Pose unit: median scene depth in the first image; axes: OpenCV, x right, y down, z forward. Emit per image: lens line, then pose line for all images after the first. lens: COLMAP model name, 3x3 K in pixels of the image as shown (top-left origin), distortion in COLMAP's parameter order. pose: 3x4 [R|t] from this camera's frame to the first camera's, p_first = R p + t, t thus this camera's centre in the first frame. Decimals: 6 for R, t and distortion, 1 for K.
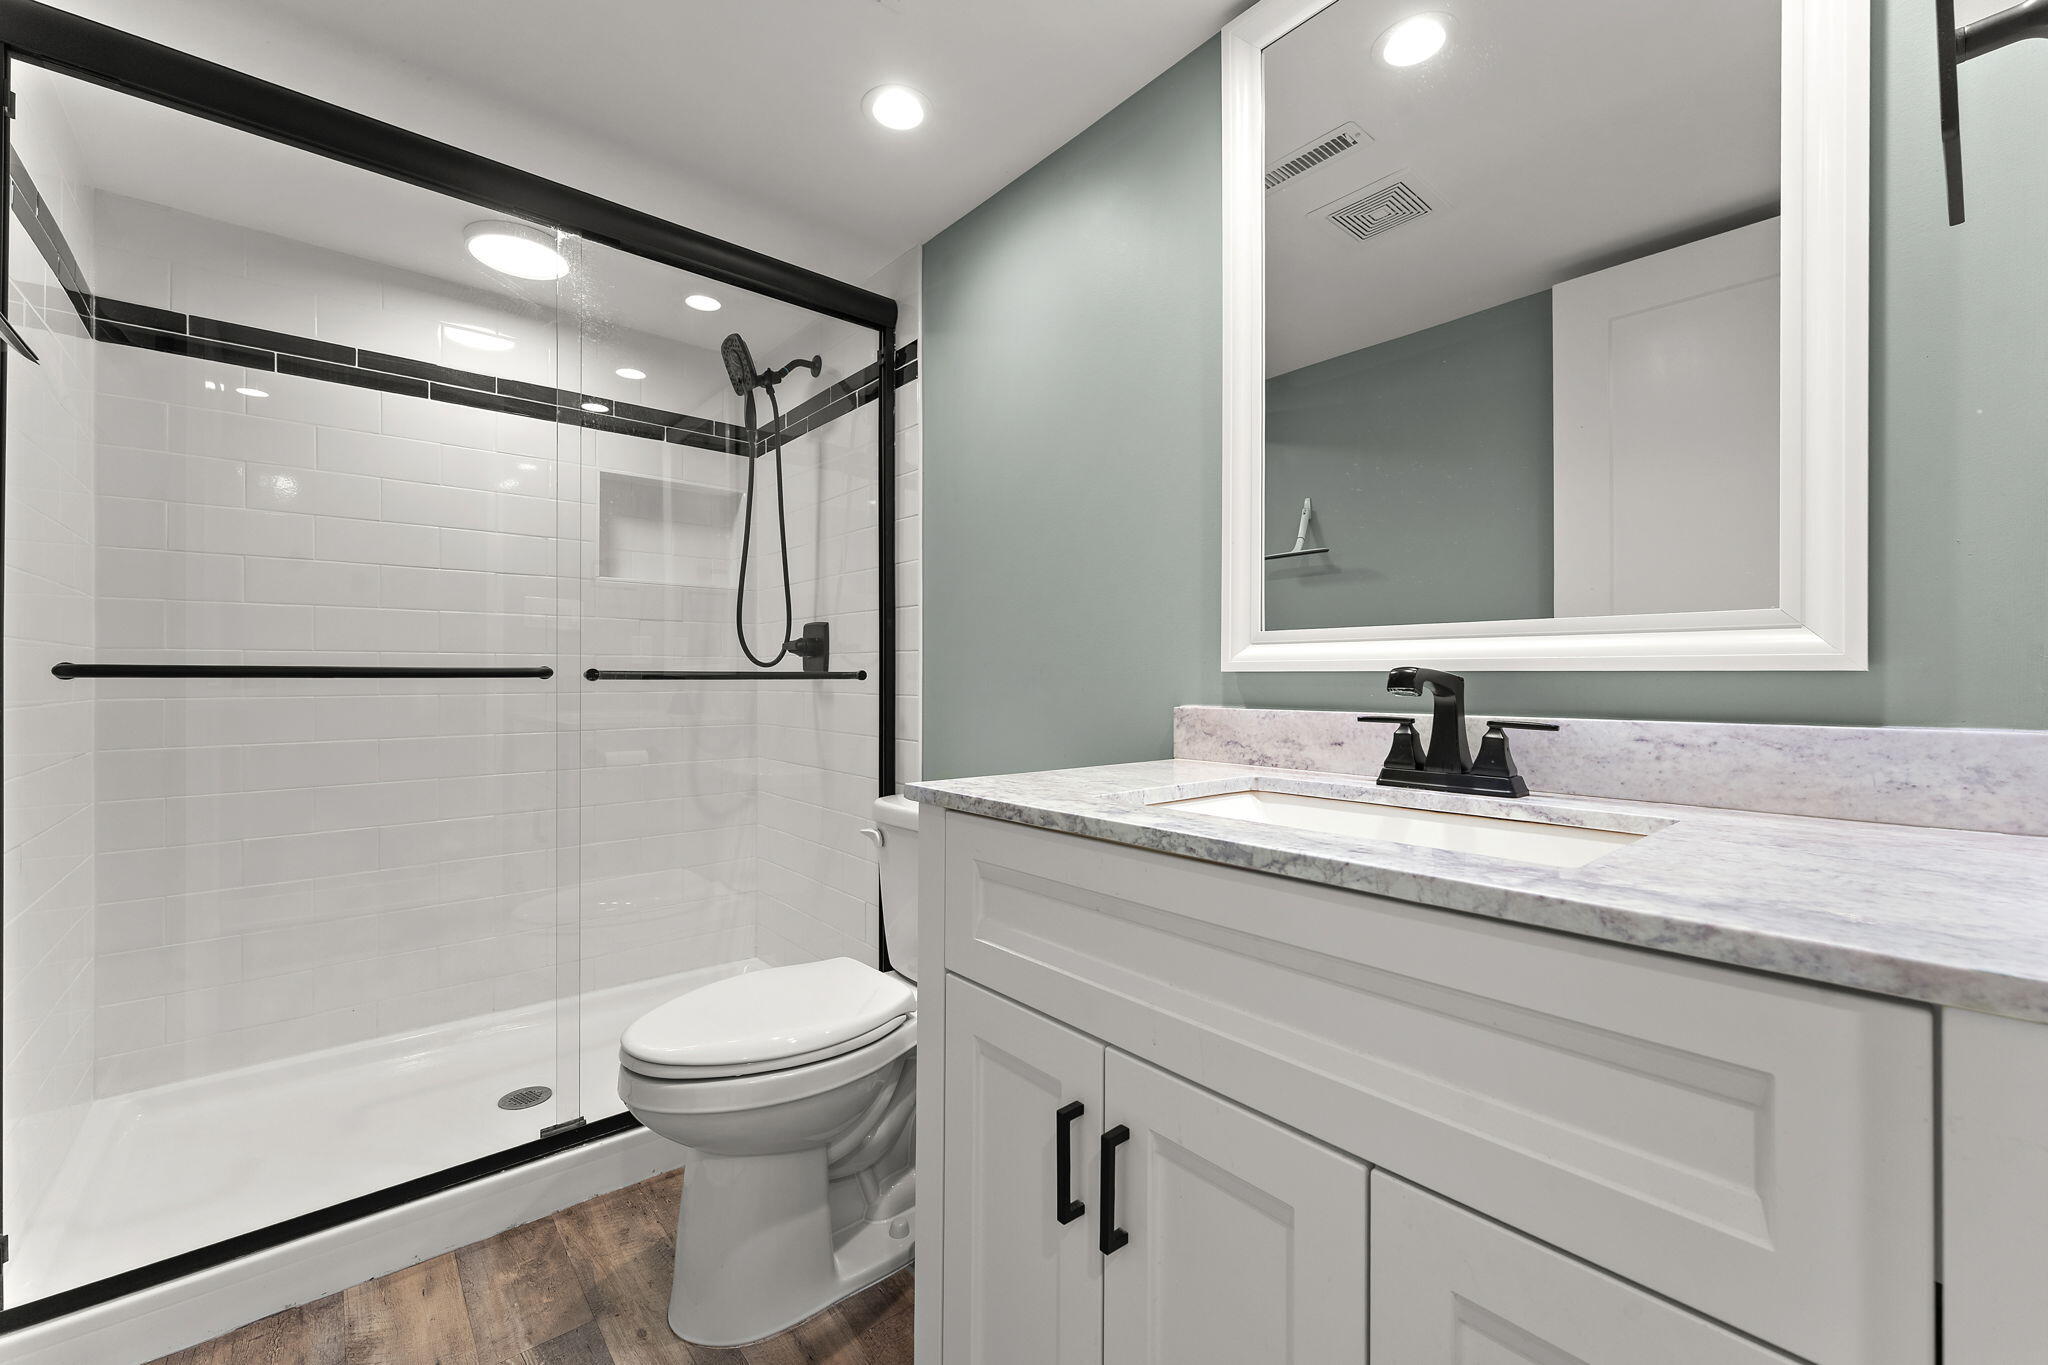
lens RADIAL K [[829.2, 0, 1023.9], [0, 829.2, 679.2], [0, 0, 1]] dist [0.000233, 0.000010]
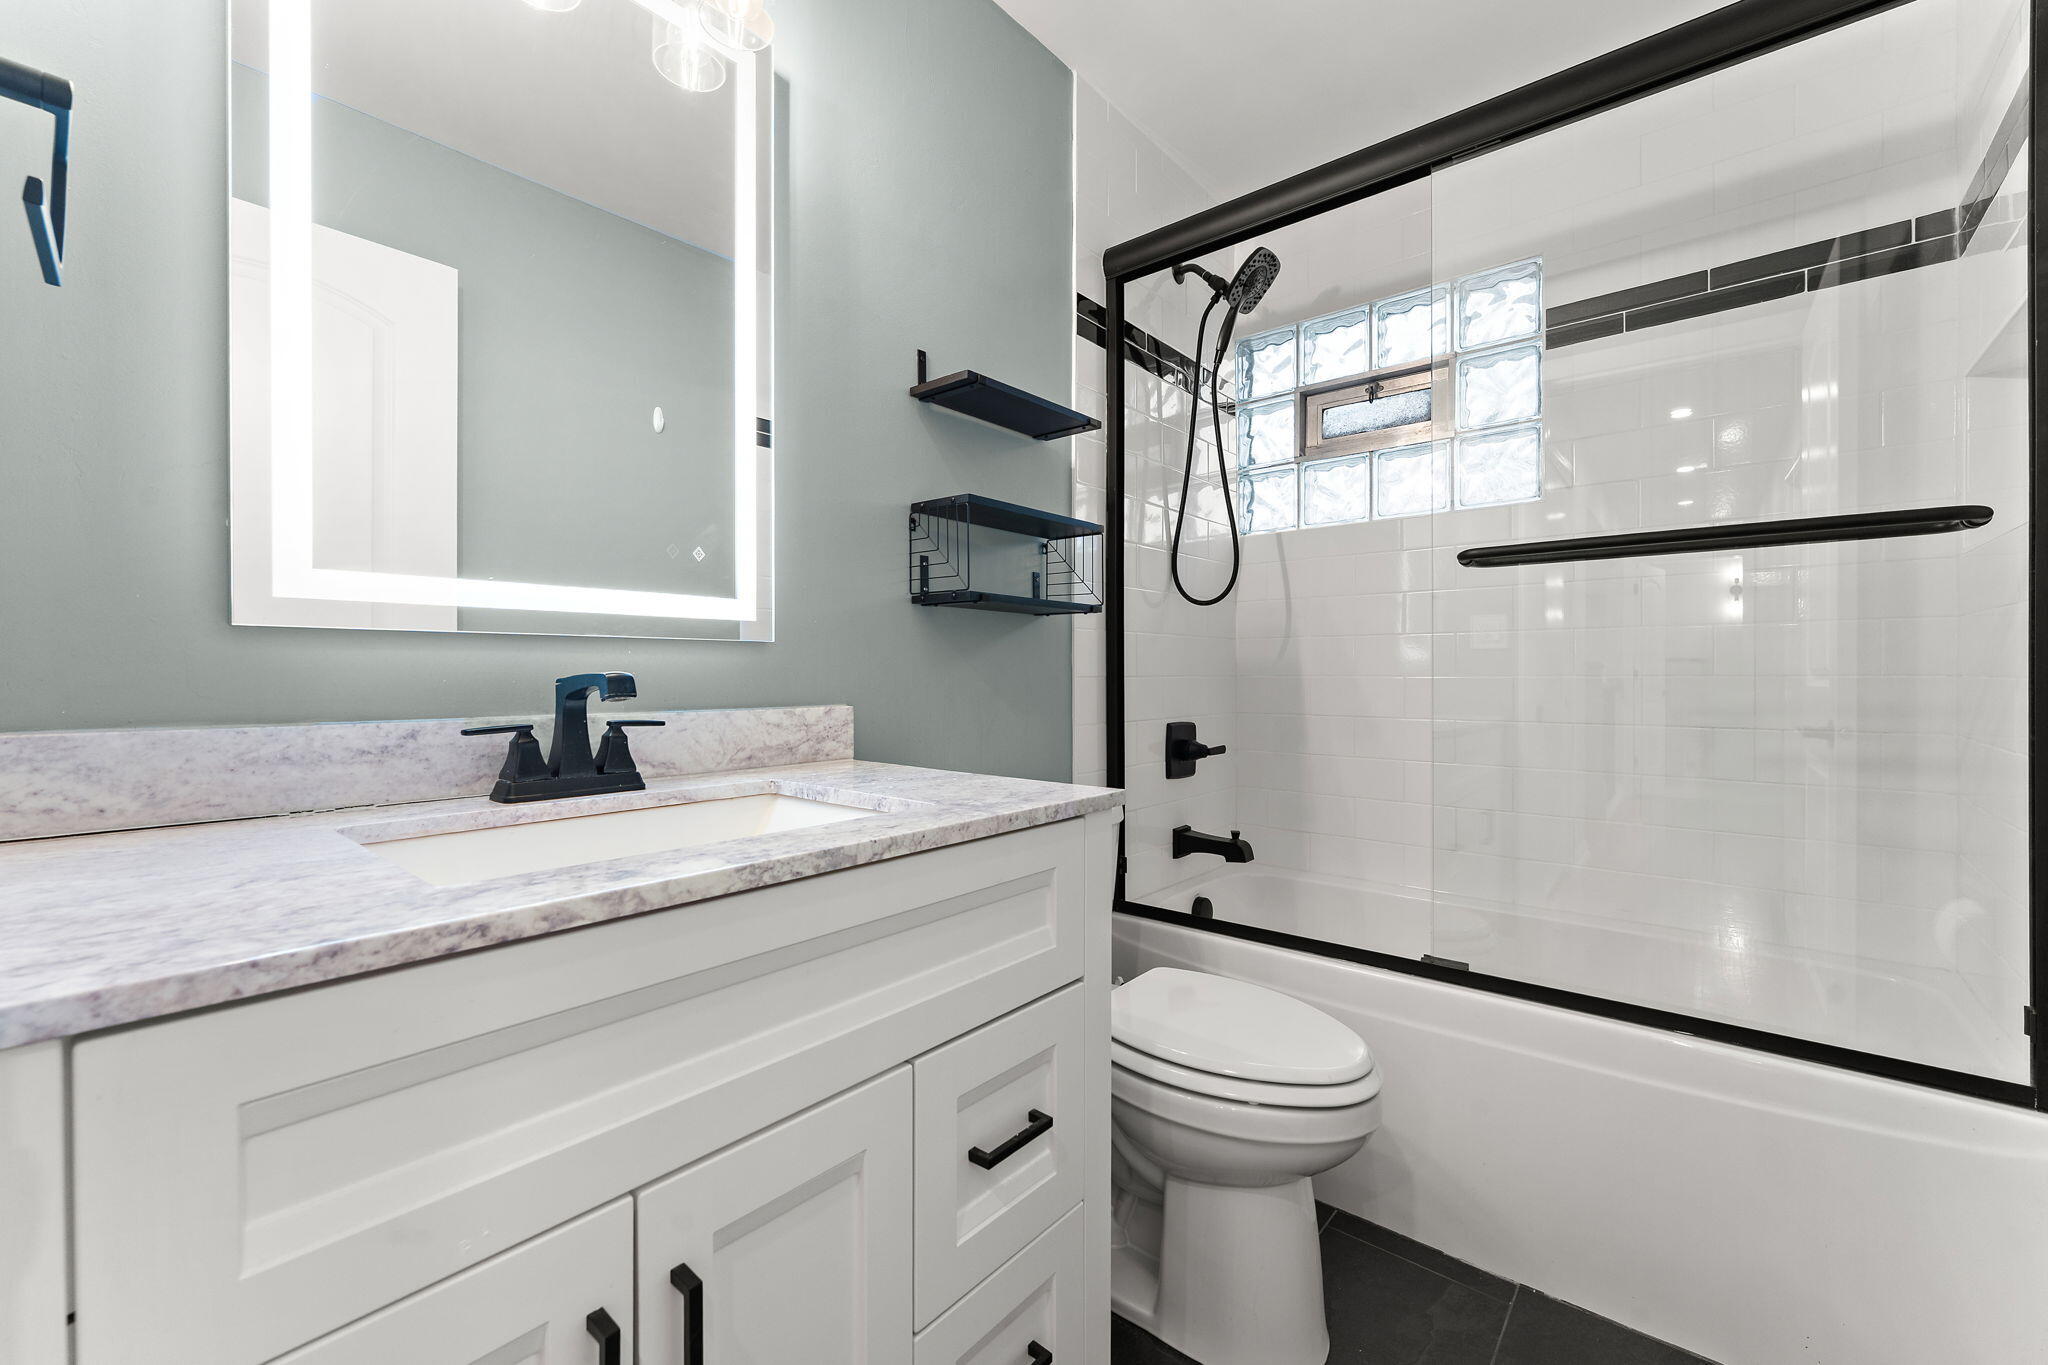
lens RADIAL K [[829.2, 0, 1023.9], [0, 829.2, 679.2], [0, 0, 1]] dist [0.000233, 0.000010]
pose [[-0.151419, -0.003443, 0.988464, -0.541652], [-0.000653, 0.999994, 0.003383, -0.005942], [-0.988470, -0.000133, -0.151420, 0.659324]]
